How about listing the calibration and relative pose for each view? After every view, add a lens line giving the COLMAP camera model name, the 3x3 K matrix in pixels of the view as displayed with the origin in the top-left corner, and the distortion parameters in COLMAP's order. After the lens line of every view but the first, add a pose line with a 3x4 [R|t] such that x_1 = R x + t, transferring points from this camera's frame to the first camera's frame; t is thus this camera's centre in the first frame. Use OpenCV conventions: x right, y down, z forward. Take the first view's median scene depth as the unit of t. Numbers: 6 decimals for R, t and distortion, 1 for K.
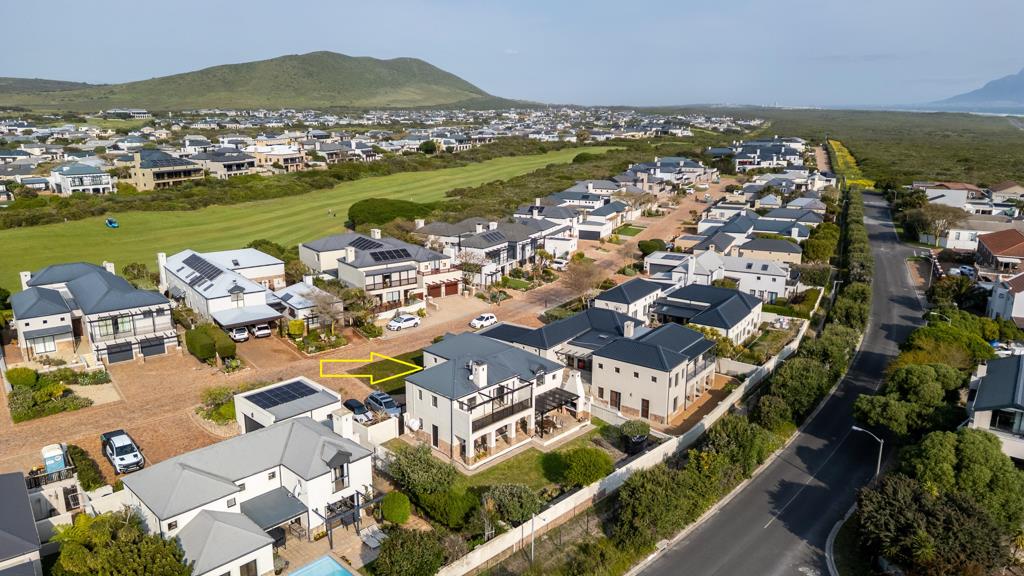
lens RADIAL K [[699.4, 0, 512.0], [0, 699.4, 288.0], [0, 0, 1]] dist [0.105190, -0.124177]
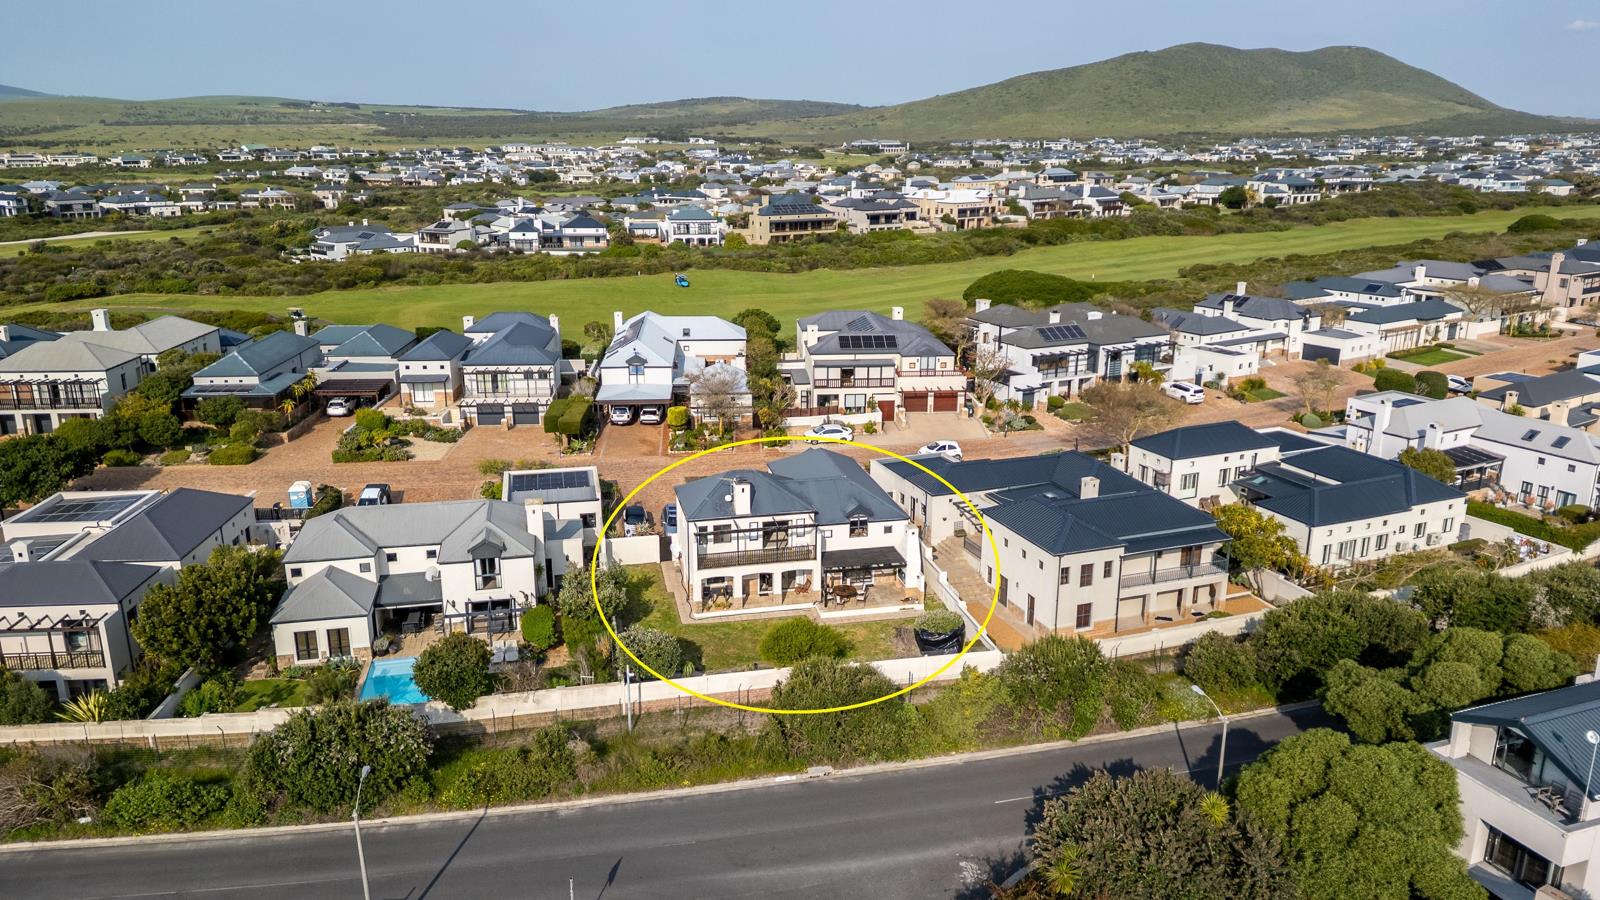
lens RADIAL K [[1092.9, 0, 800.0], [0, 1092.9, 450.0], [0, 0, 1]] dist [0.105190, -0.124177]
pose [[0.841791, 0.148492, -0.518978, 0.269994], [-0.134428, 0.988797, 0.064874, -0.002004], [0.522798, 0.015155, 0.852322, 0.036549]]
